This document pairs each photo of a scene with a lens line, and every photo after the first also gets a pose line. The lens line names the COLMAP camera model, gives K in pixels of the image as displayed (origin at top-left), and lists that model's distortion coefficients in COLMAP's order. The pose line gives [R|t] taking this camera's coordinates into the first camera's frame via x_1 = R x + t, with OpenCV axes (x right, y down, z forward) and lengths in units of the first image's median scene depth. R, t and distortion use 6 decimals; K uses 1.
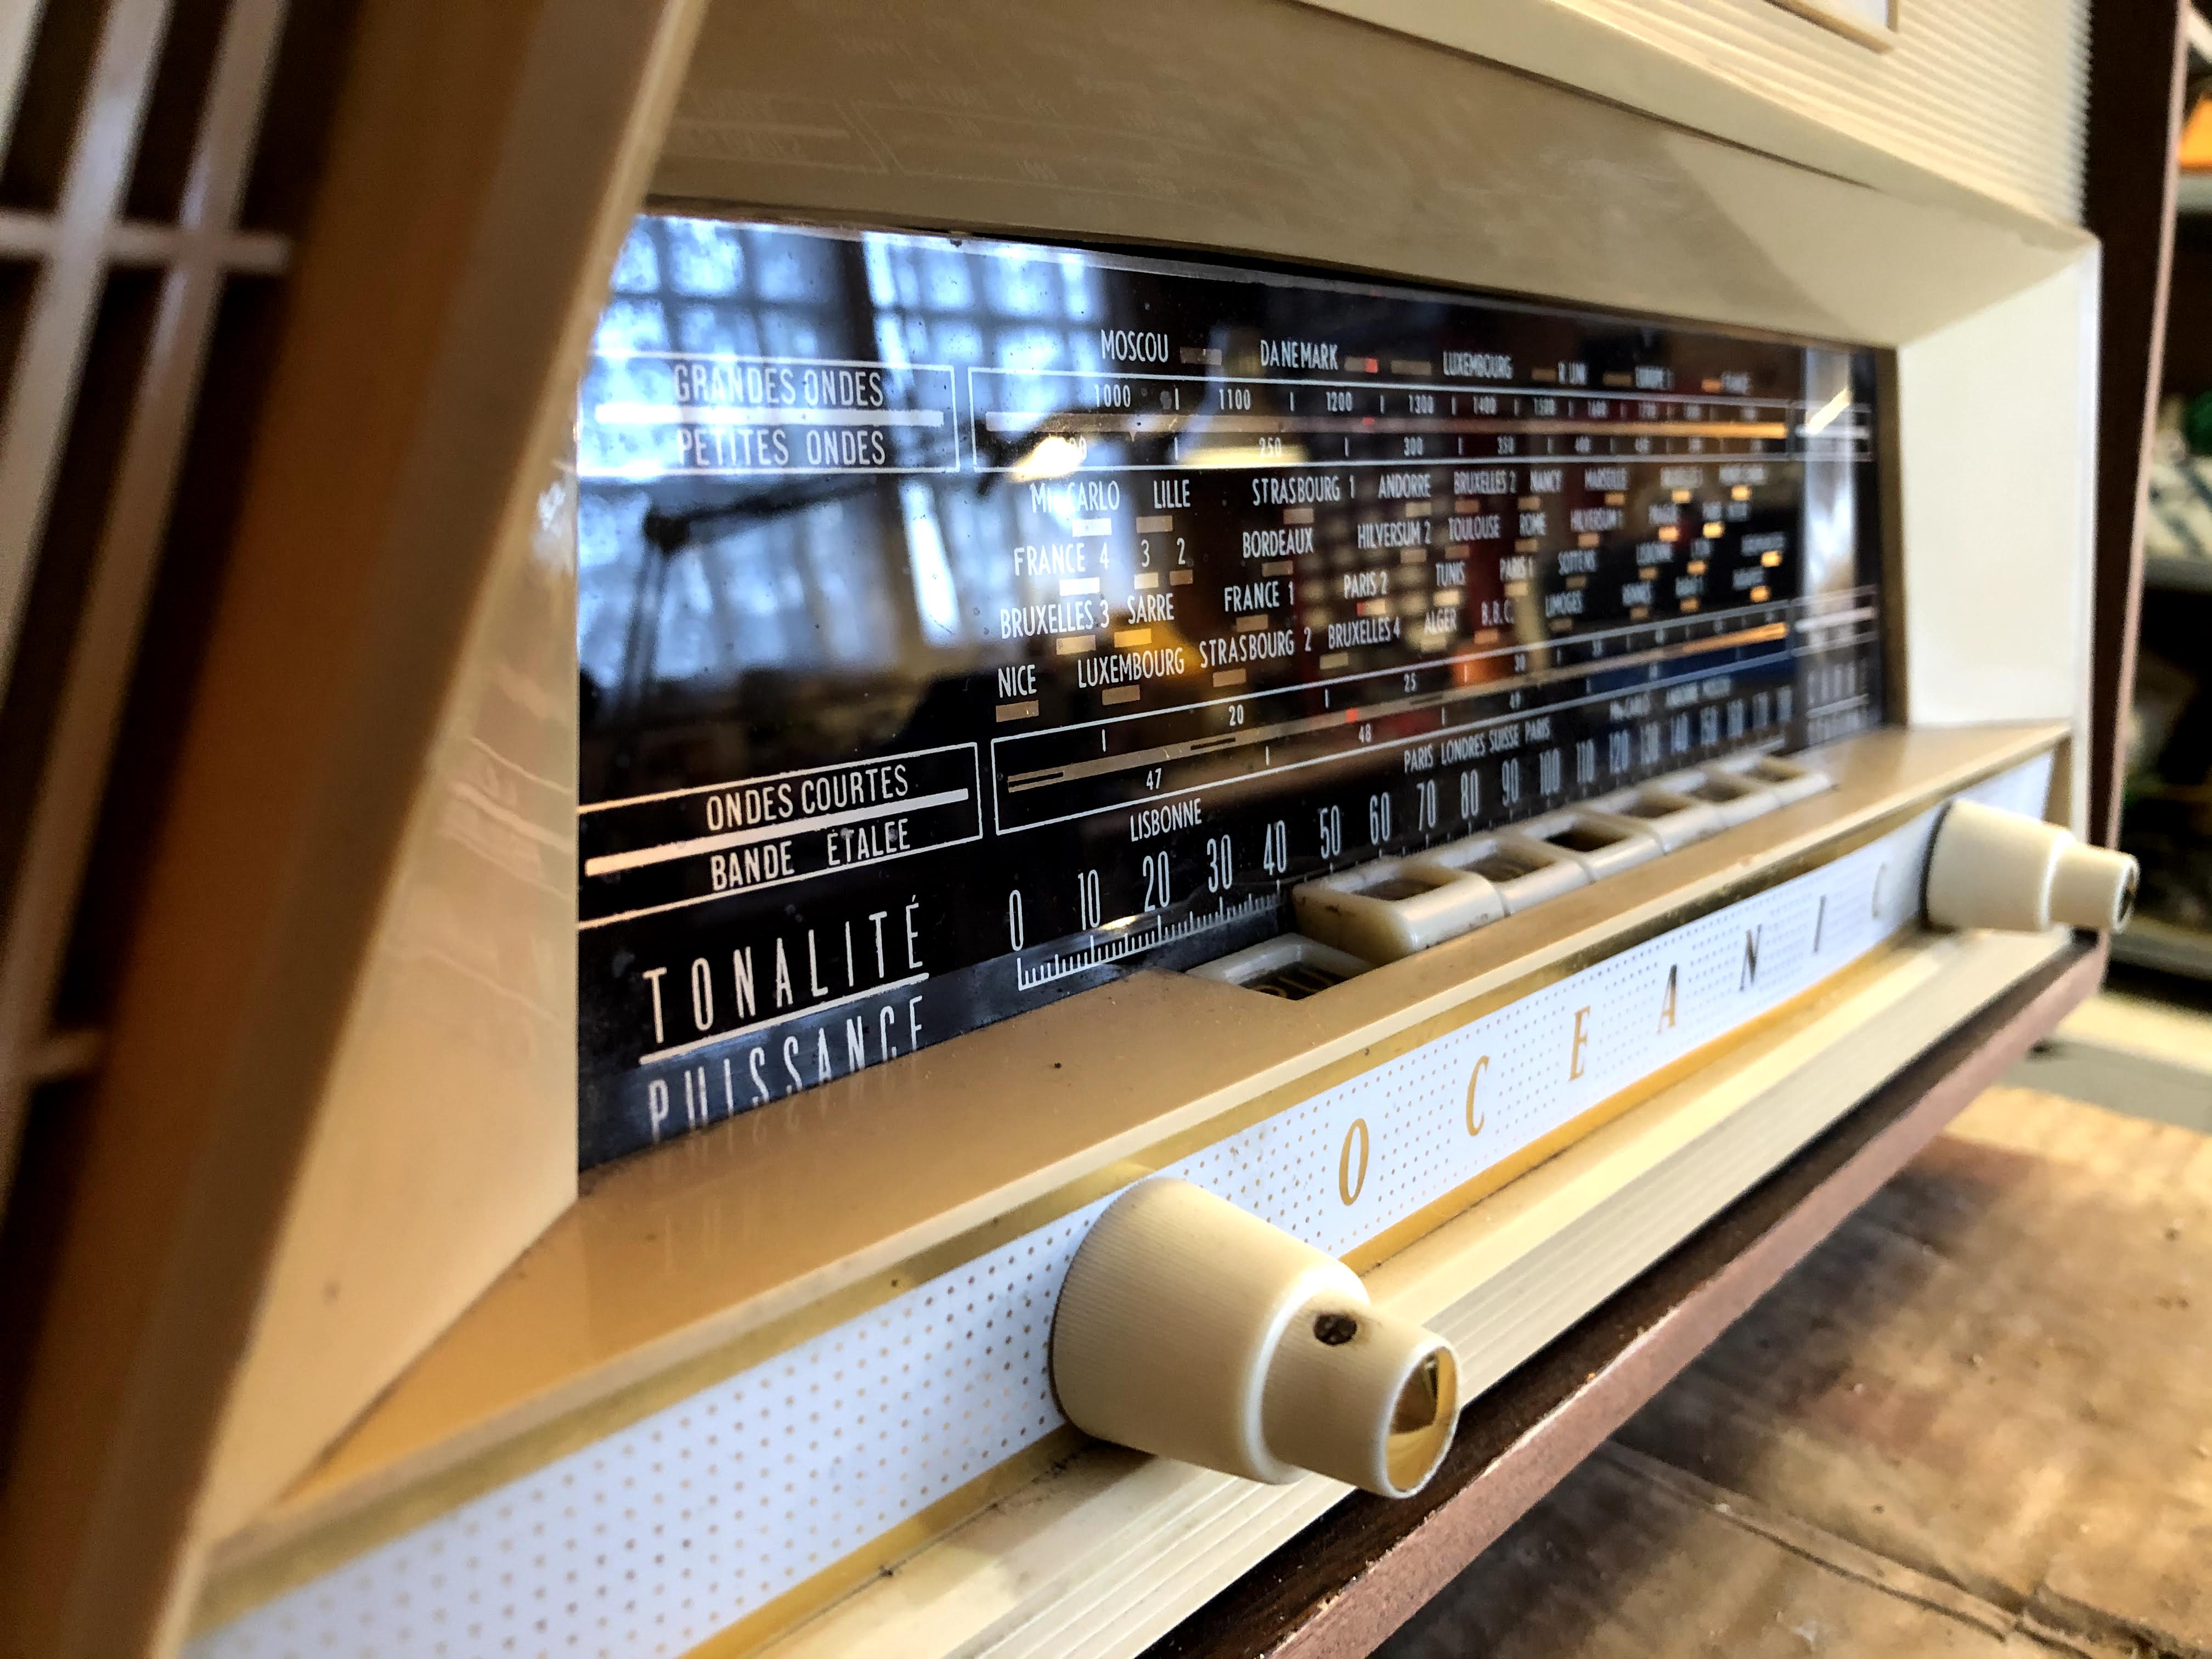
lens RADIAL K [[1817.4, 0, 1106.0], [0, 1817.4, 829.5], [0, 0, 1]] dist [0.008353, -0.091399]
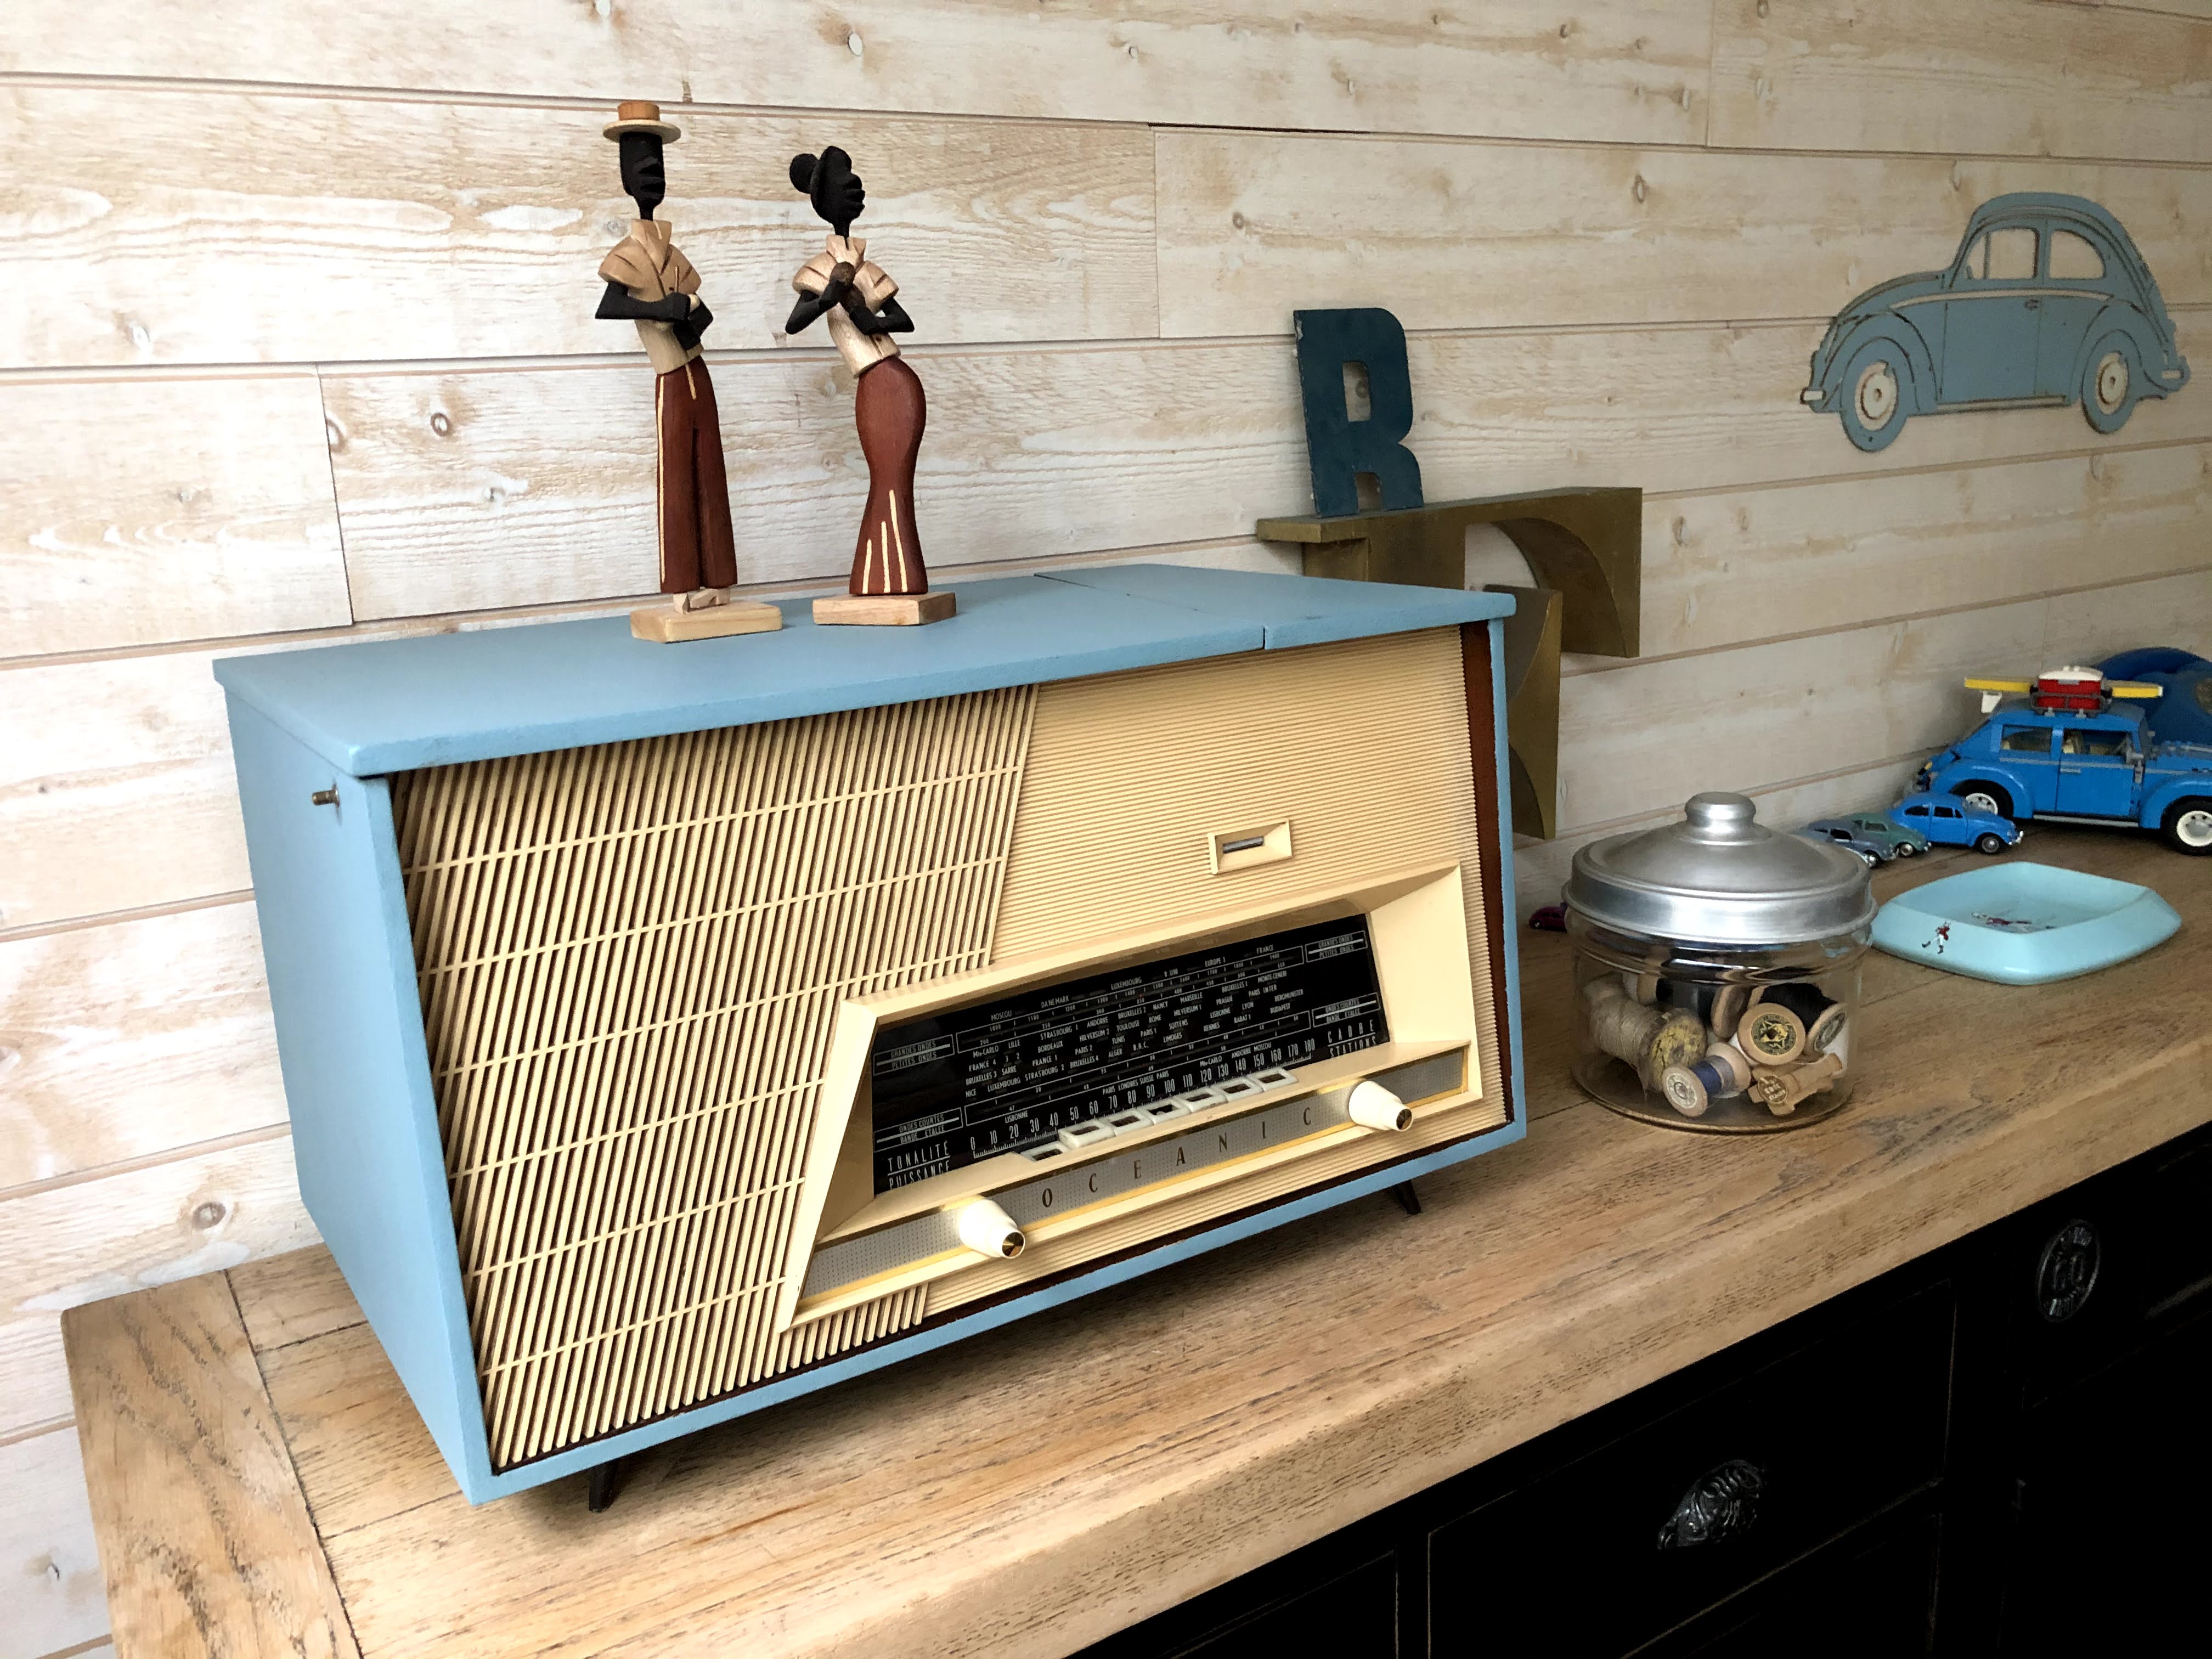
lens RADIAL K [[1817.4, 0, 1106.0], [0, 1817.4, 829.5], [0, 0, 1]] dist [0.008353, -0.091399]
pose [[0.956483, -0.016961, -0.291294, 1.432809], [0.015590, 0.999854, -0.007026, -0.622480], [0.291370, 0.002179, 0.956608, -2.934574]]
